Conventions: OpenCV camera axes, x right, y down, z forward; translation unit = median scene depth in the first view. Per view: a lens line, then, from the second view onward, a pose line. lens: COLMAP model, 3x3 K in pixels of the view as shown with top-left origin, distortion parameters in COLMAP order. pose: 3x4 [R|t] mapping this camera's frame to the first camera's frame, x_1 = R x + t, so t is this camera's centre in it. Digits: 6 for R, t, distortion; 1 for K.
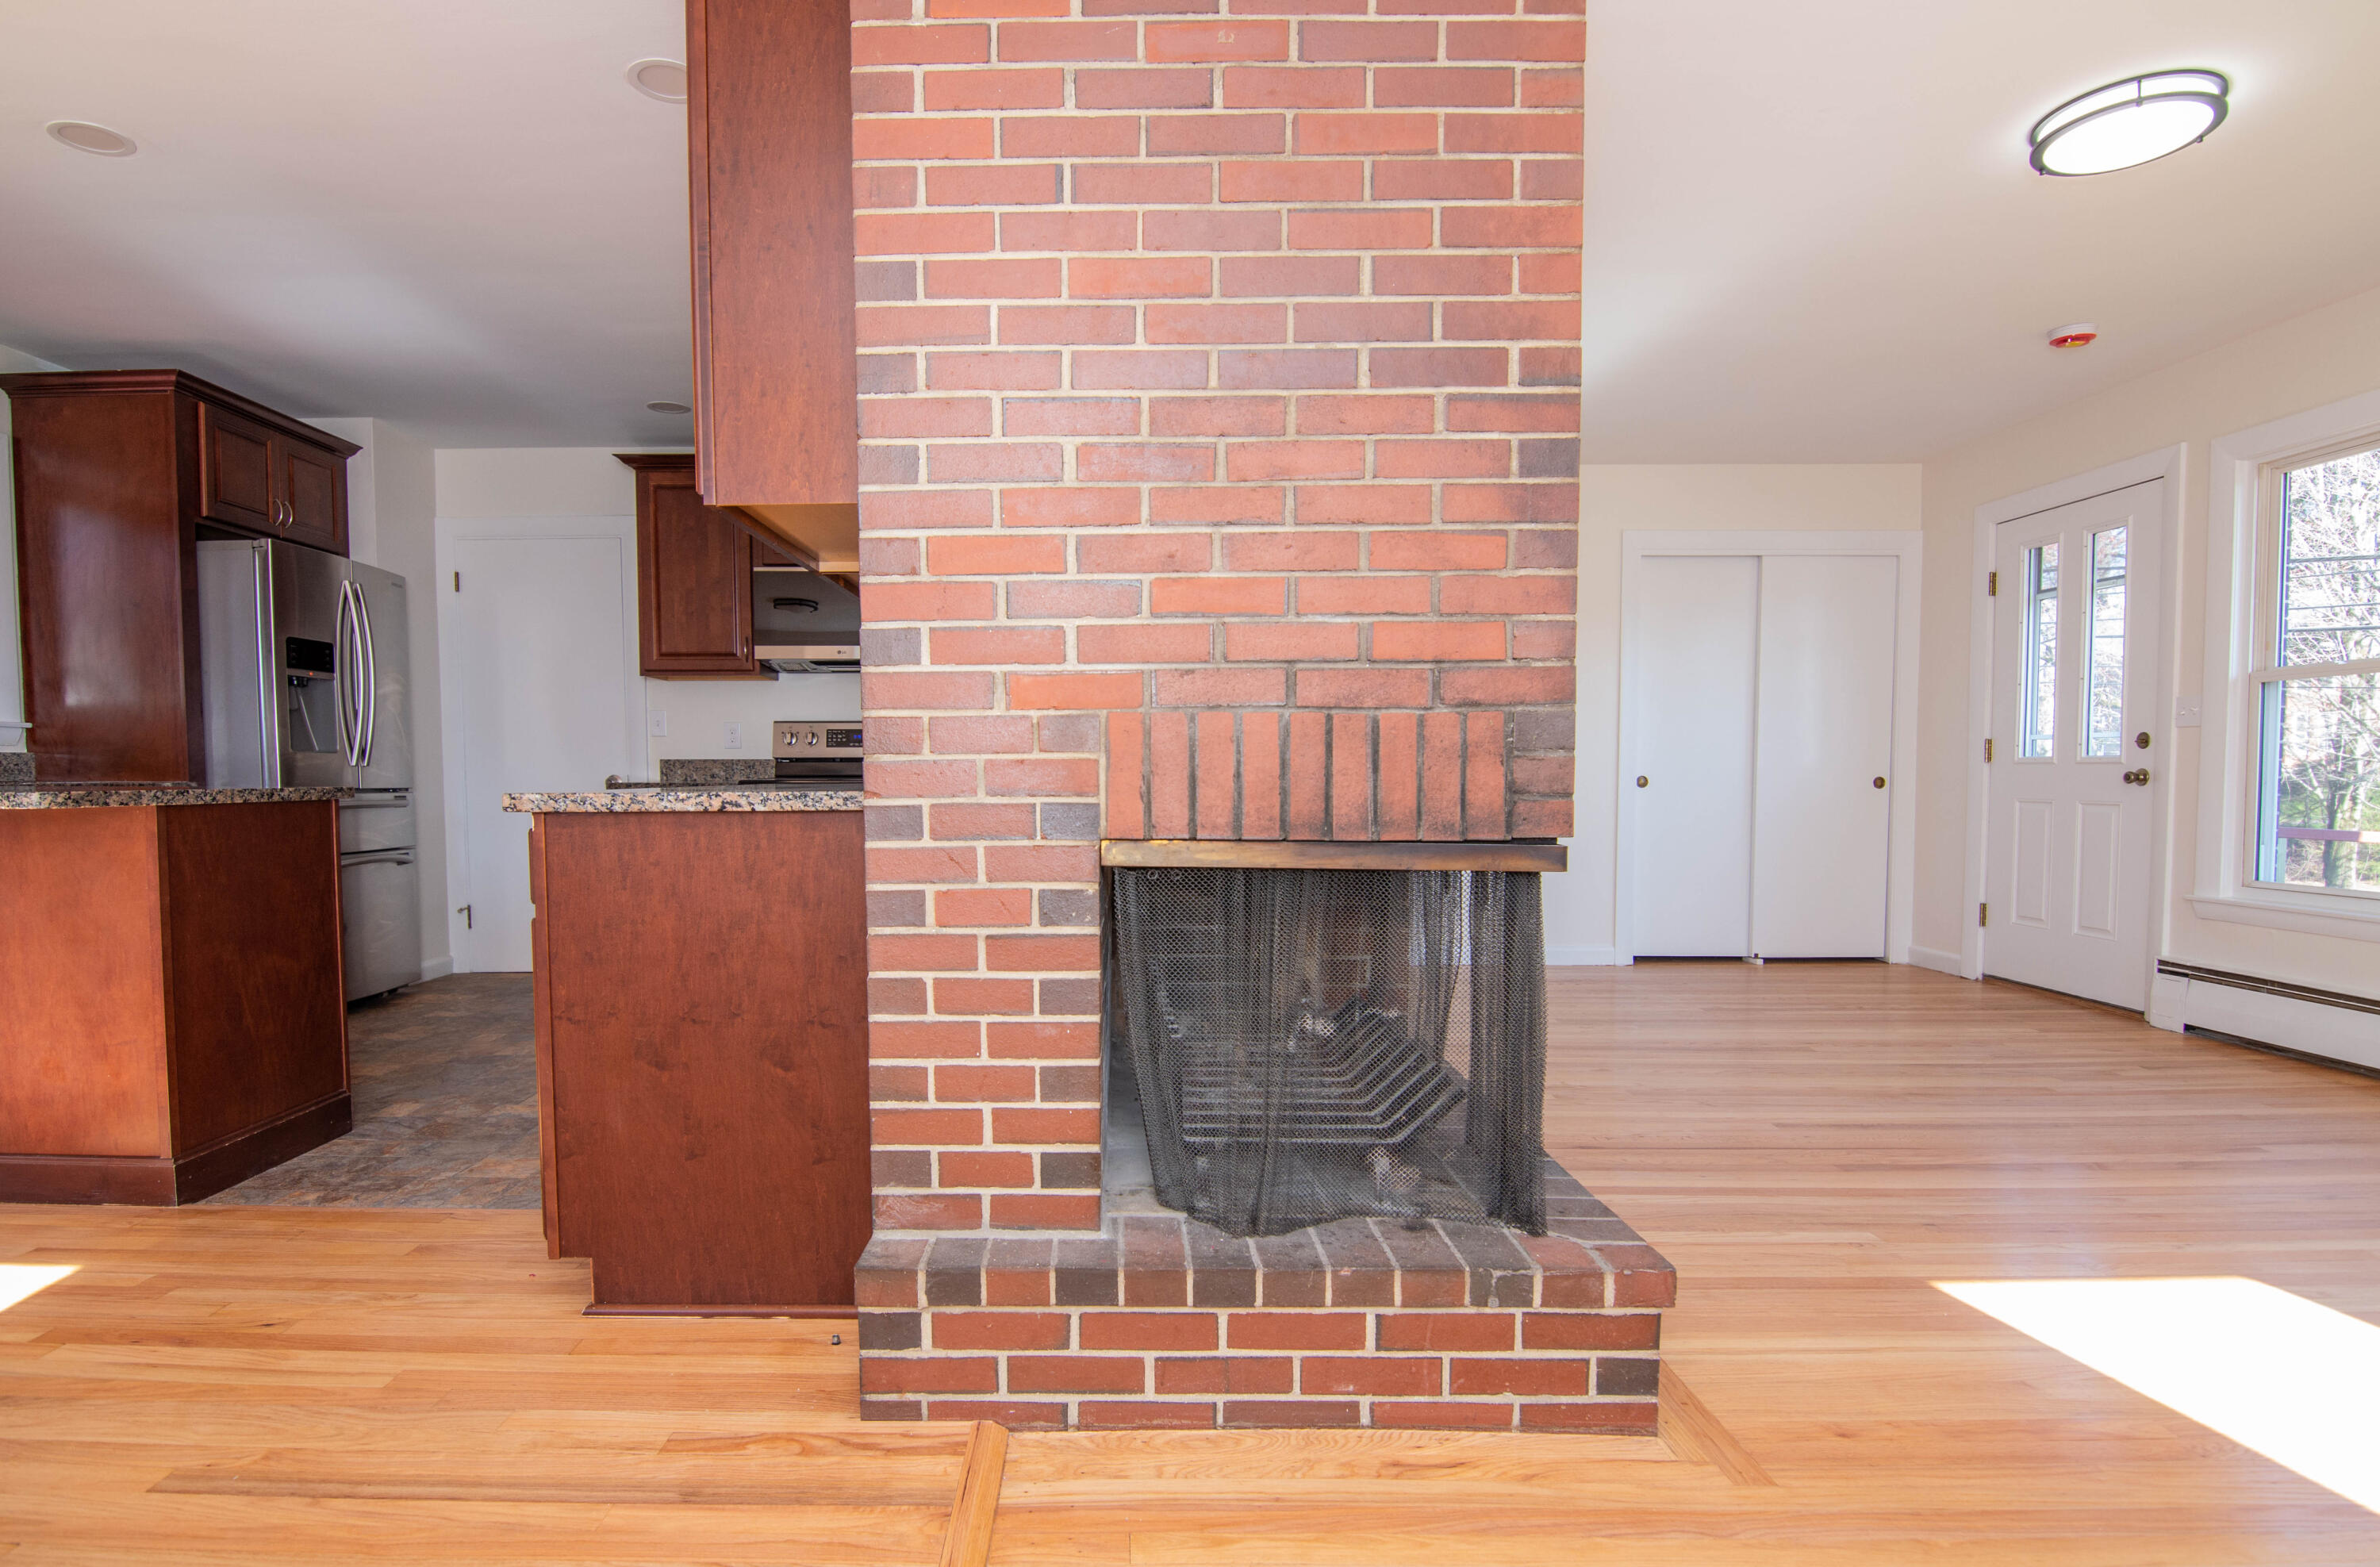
lens RADIAL K [[1284.5, 0, 1210.5], [0, 1284.5, 788.7], [0, 0, 1]] dist [-0.024048, 0.004790]
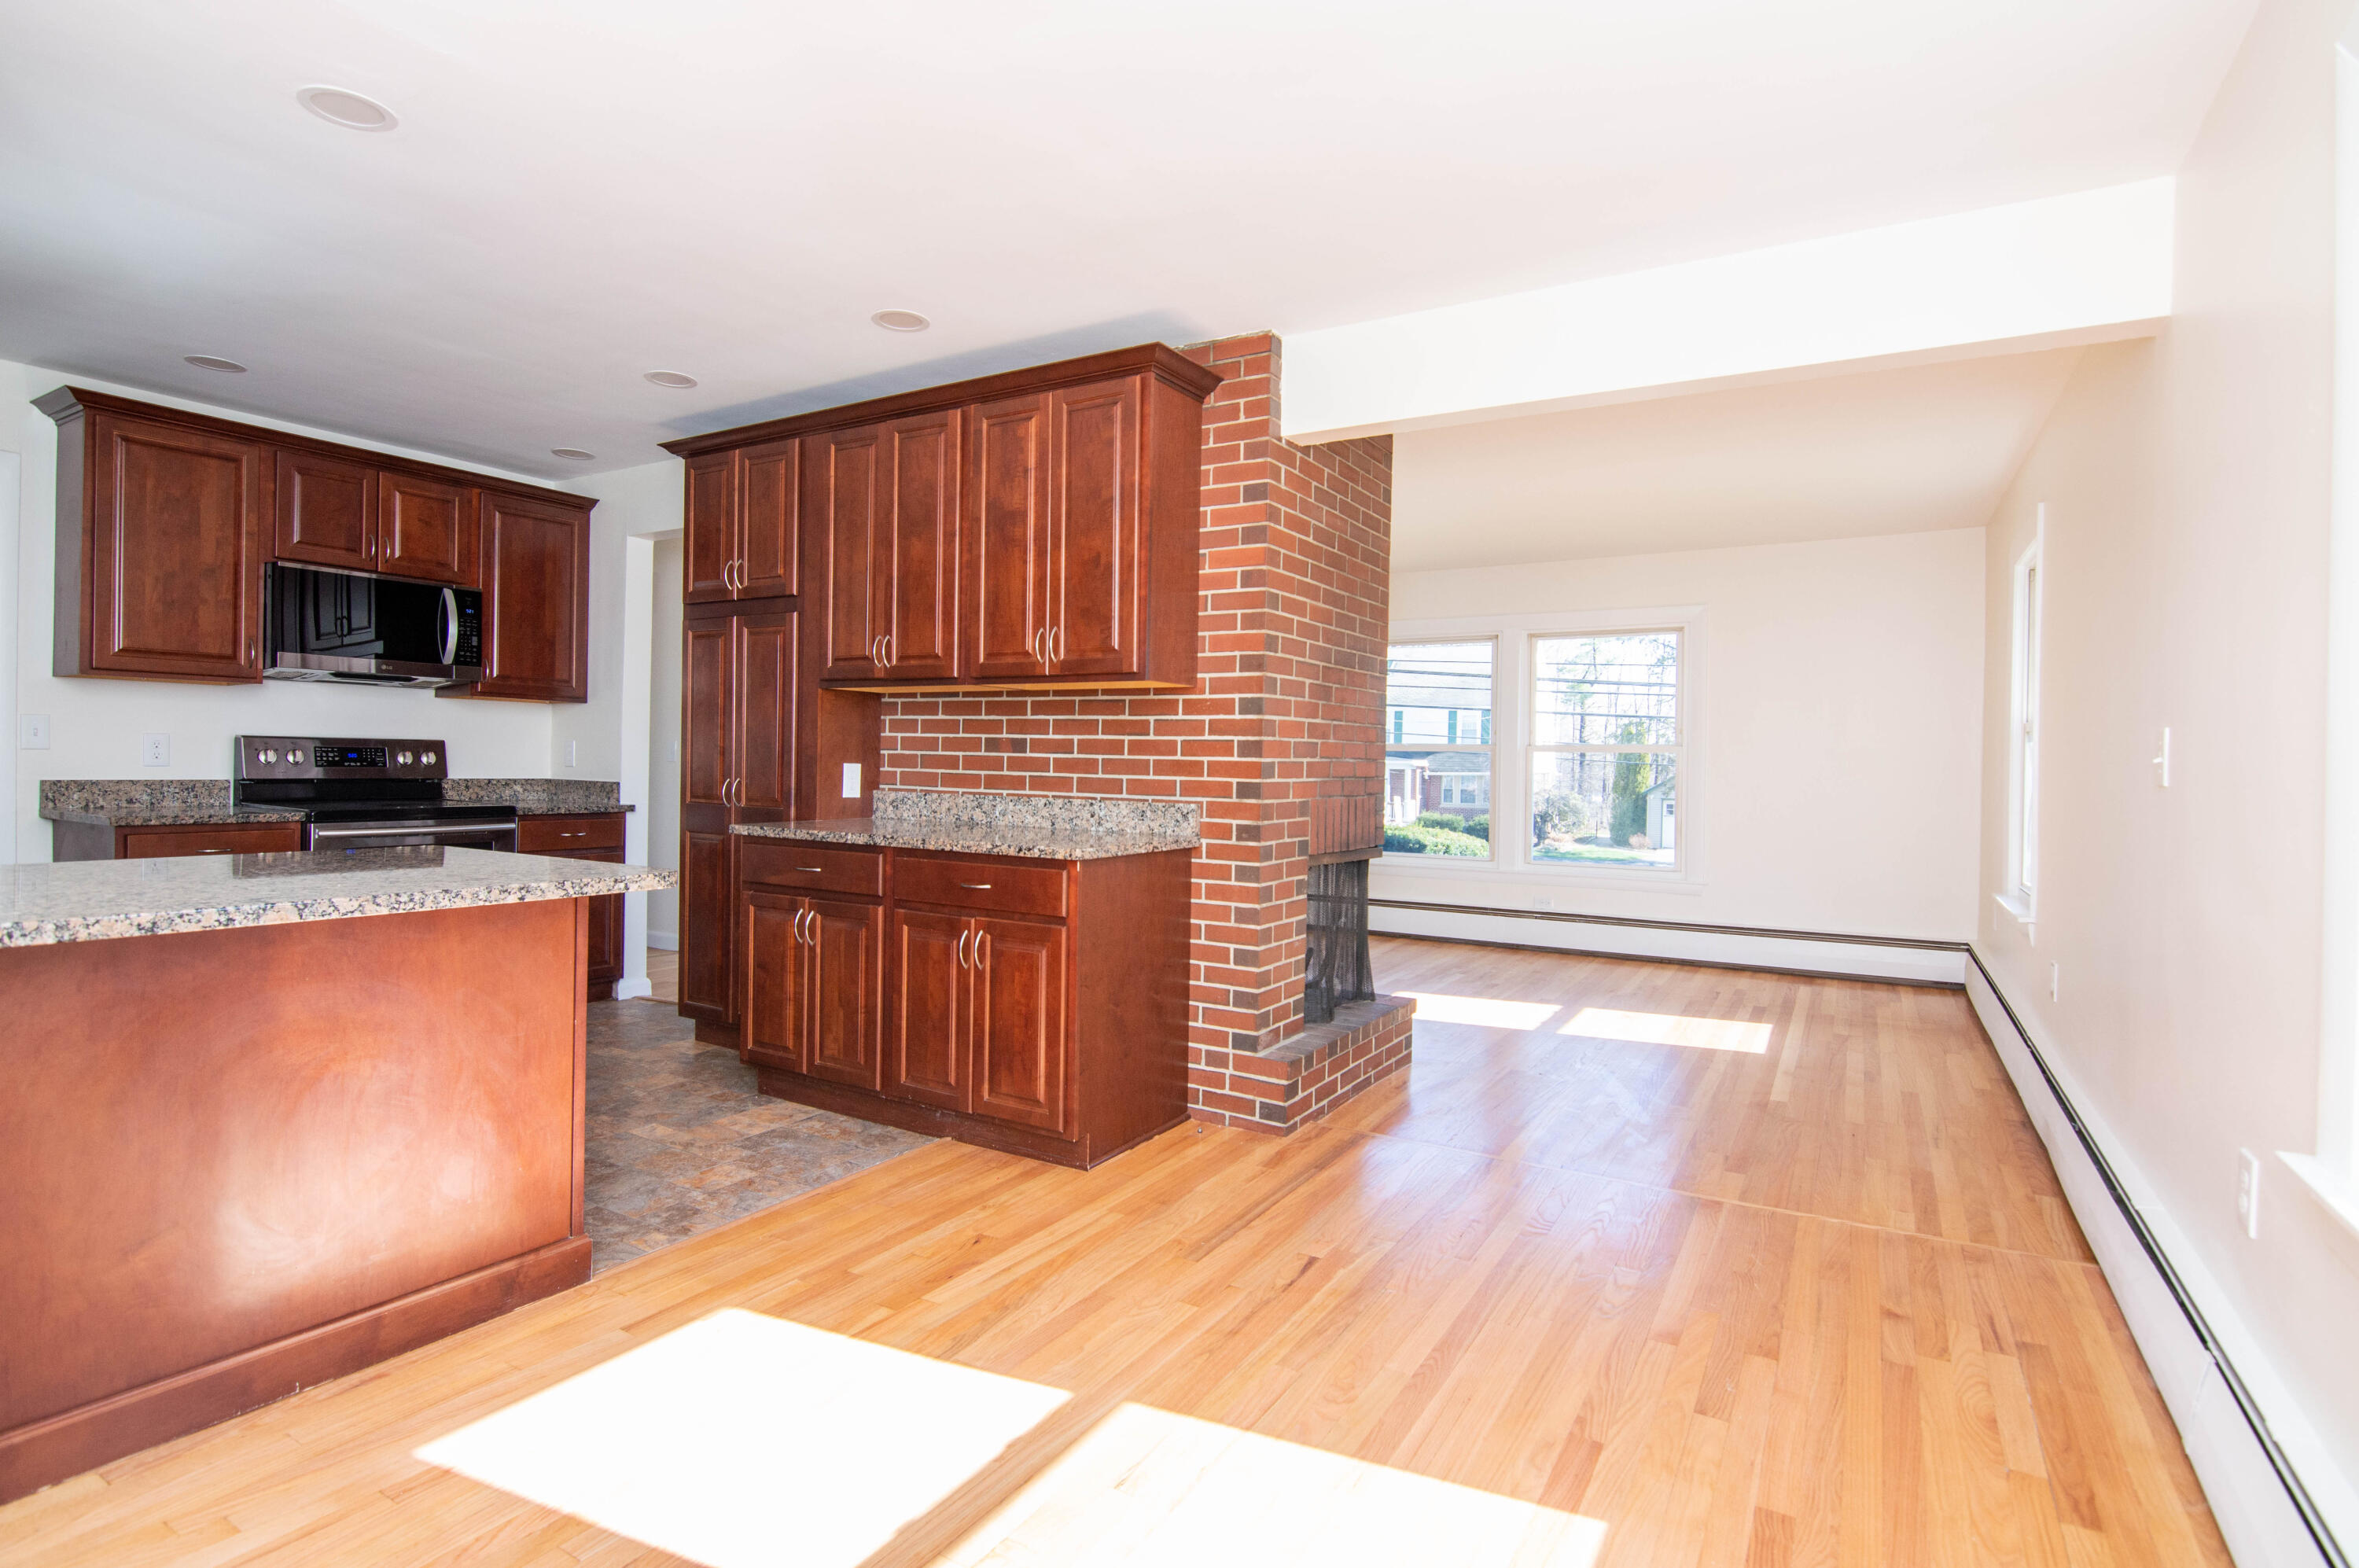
lens RADIAL K [[1160.6, 0, 1213.9], [0, 1160.6, 746.5], [0, 0, 1]] dist [-0.019263, -0.005082]
pose [[0.476370, 0.016283, 0.879094, -1.381063], [-0.005504, 0.999864, -0.015537, -0.074424], [-0.879228, 0.002563, 0.476395, 0.146383]]
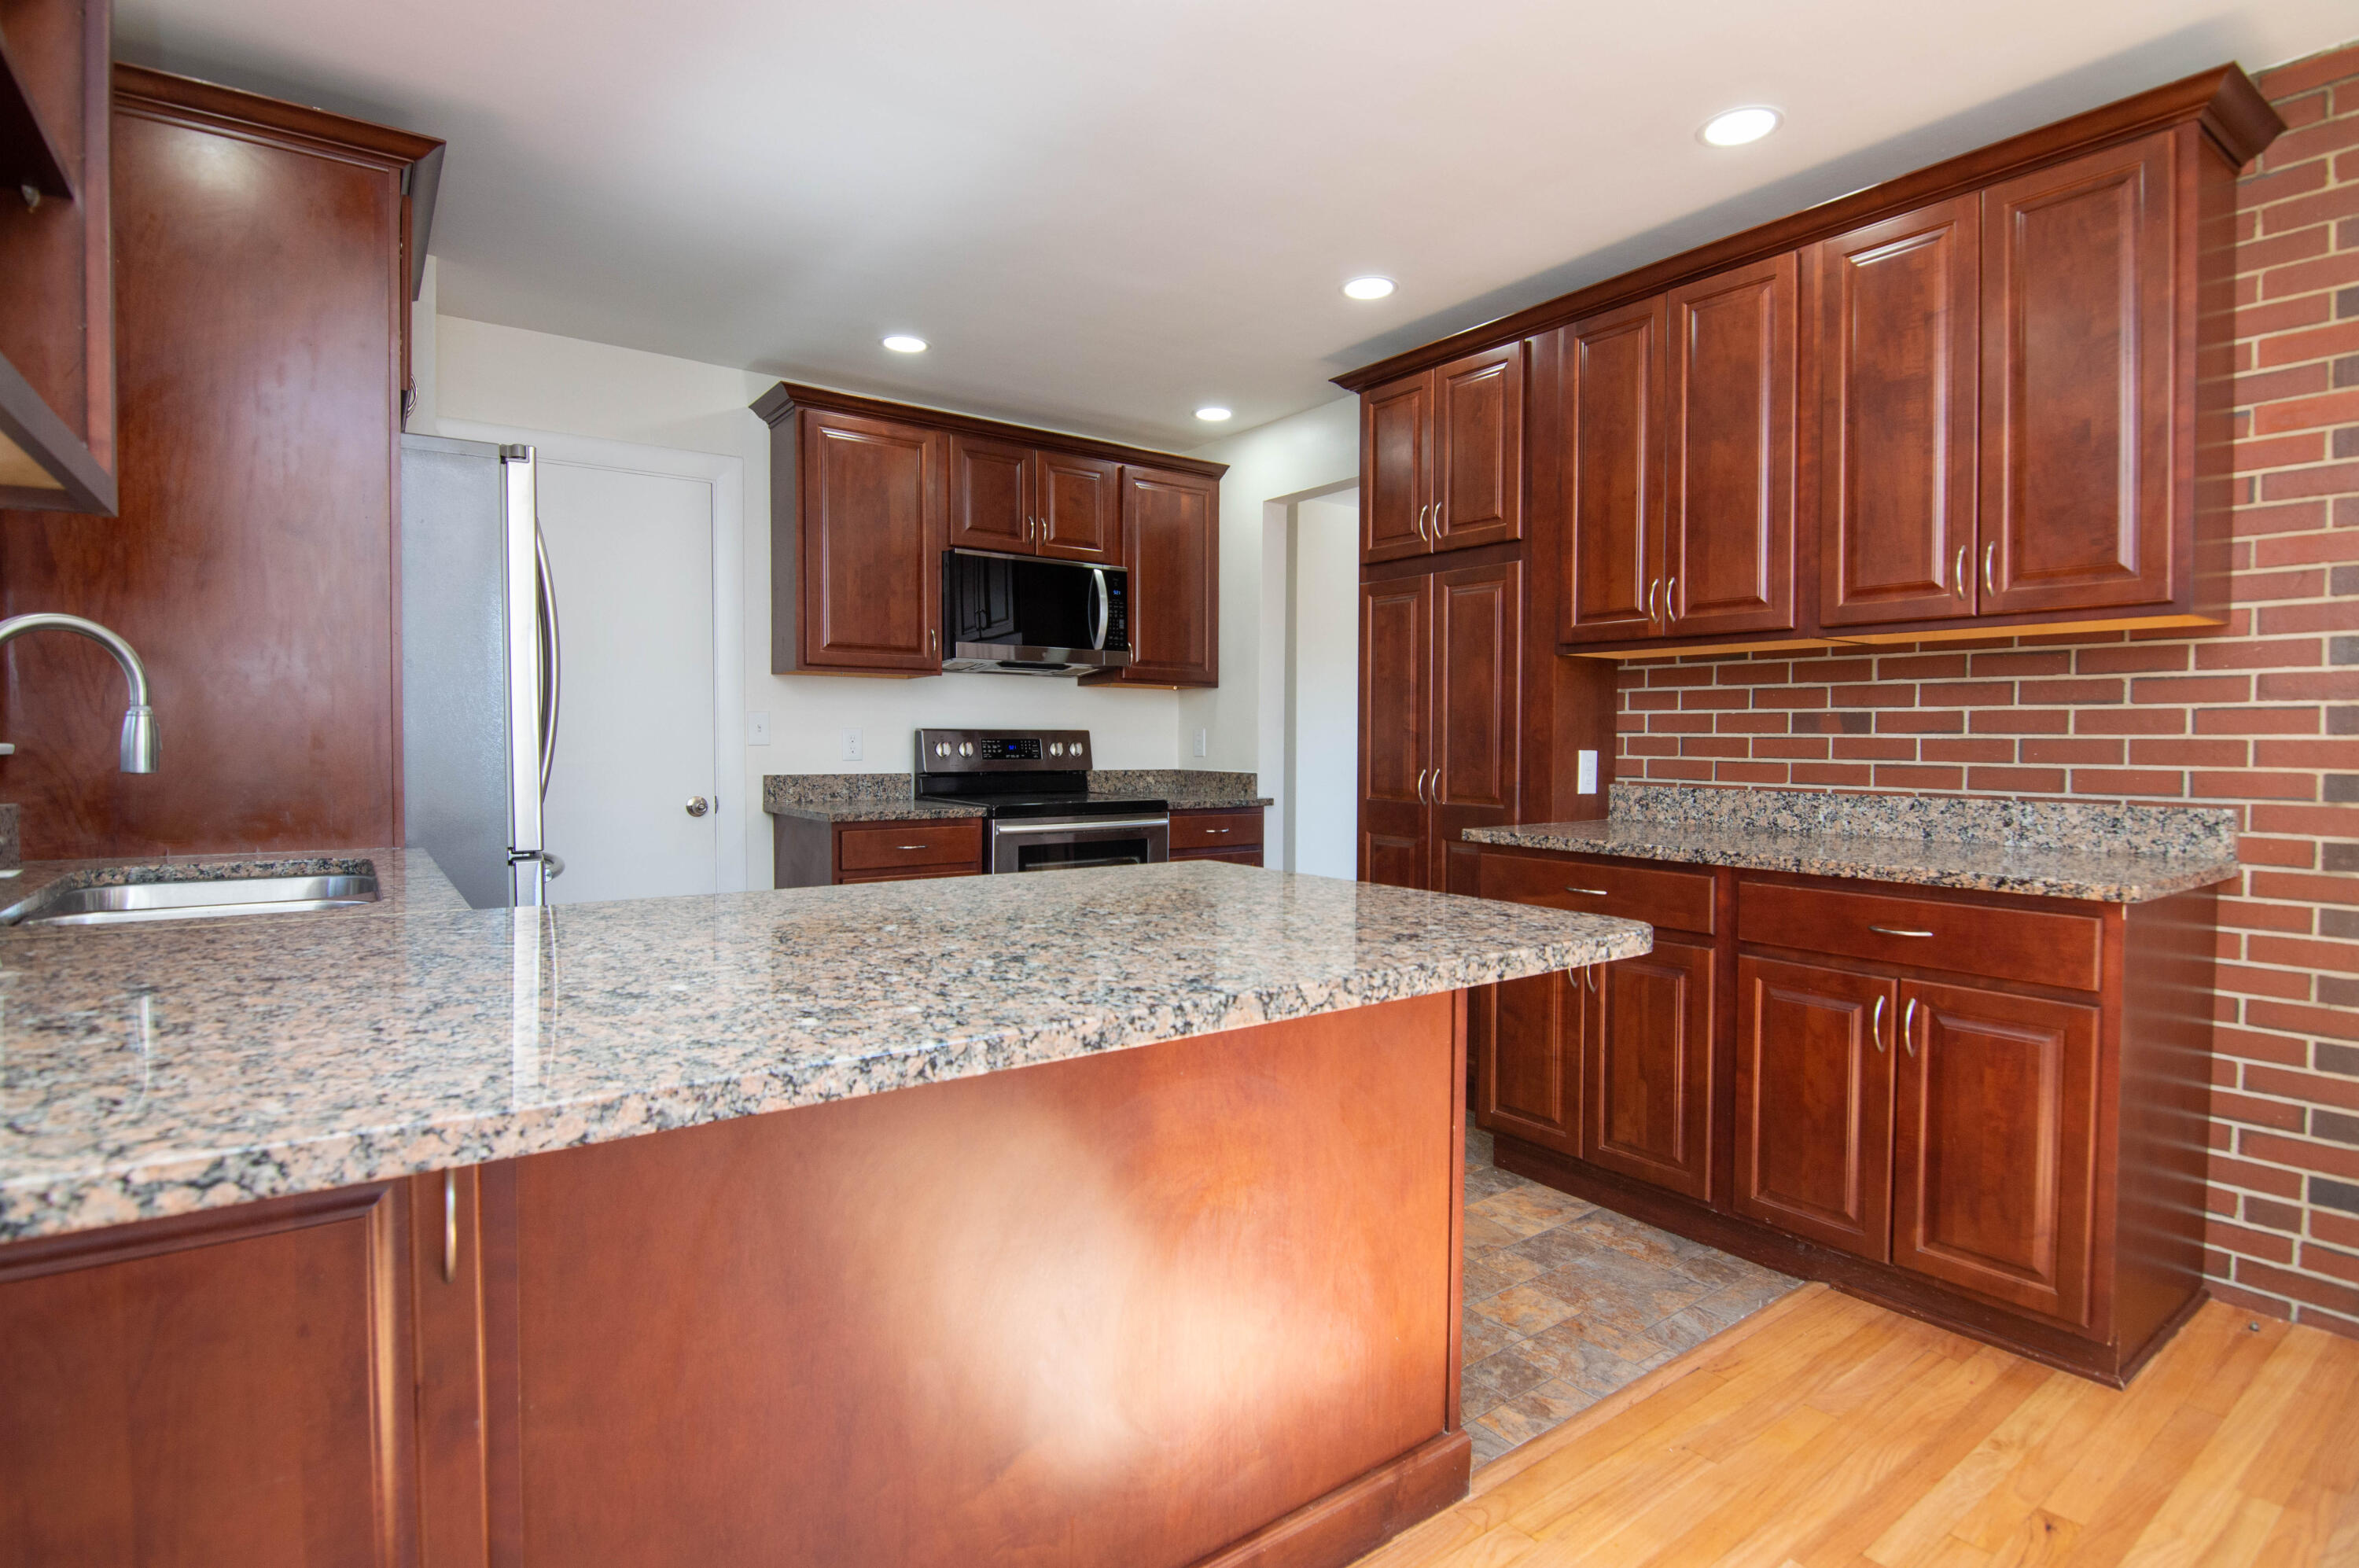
lens RADIAL K [[1160.6, 0, 1191.0], [0, 1160.6, 733.6], [0, 0, 1]] dist [-0.019263, -0.005082]
pose [[0.786931, 0.003148, 0.617033, -1.326359], [0.005907, 0.999903, -0.012635, -0.077778], [-0.617013, 0.013588, 0.786836, 0.595141]]
